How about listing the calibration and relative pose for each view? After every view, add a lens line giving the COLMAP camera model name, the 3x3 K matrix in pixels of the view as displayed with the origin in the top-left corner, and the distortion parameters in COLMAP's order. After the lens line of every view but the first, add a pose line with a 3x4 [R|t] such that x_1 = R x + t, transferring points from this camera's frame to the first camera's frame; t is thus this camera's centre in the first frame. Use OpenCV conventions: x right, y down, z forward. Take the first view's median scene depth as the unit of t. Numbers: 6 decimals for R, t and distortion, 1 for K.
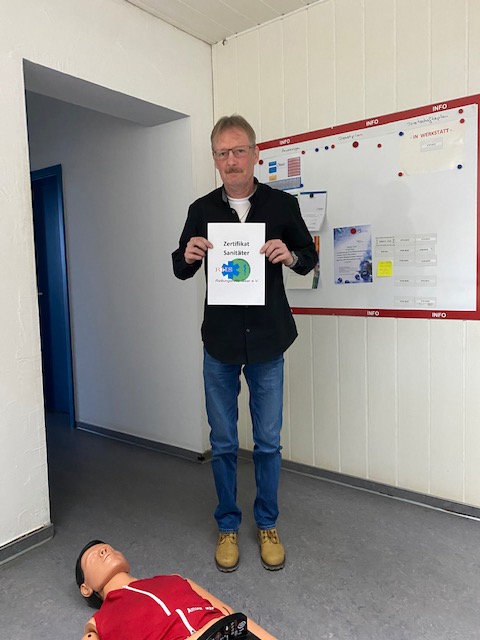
lens RADIAL K [[490.8, 0, 242.2], [0, 490.8, 315.9], [0, 0, 1]] dist [-0.001426, -0.001589]
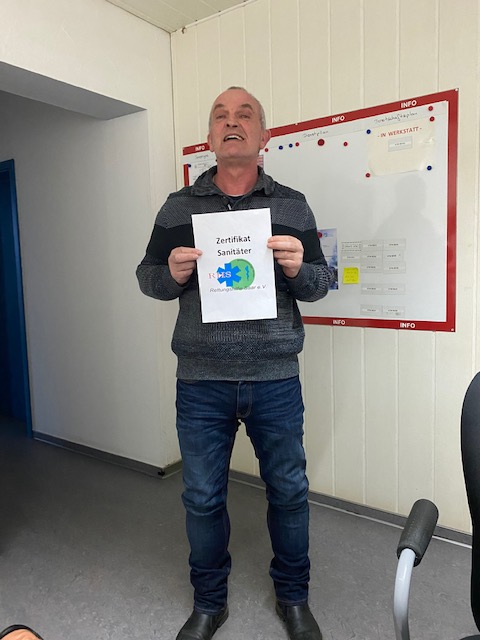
lens RADIAL K [[491.5, 0, 240.3], [0, 491.5, 317.0], [0, 0, 1]] dist [0.002512, -0.006776]
pose [[0.999316, -0.002478, 0.036898, 0.042110], [0.001920, 0.999883, 0.015147, -0.030883], [-0.036931, -0.015066, 0.999204, 0.063328]]
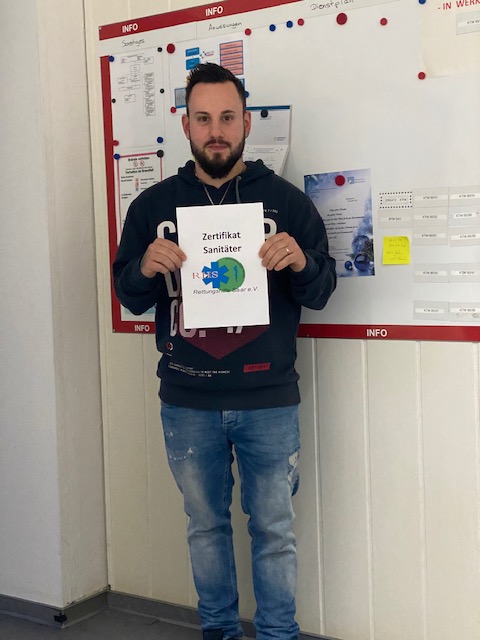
lens RADIAL K [[957.5, 0, 249.7], [0, 957.5, 318.9], [0, 0, 1]] dist [0.034268, 0.164719]
pose [[0.997069, -0.006655, 0.076213, 0.048430], [0.008389, 0.999713, -0.022451, 0.001749], [-0.076042, 0.023025, 0.996839, -0.036119]]
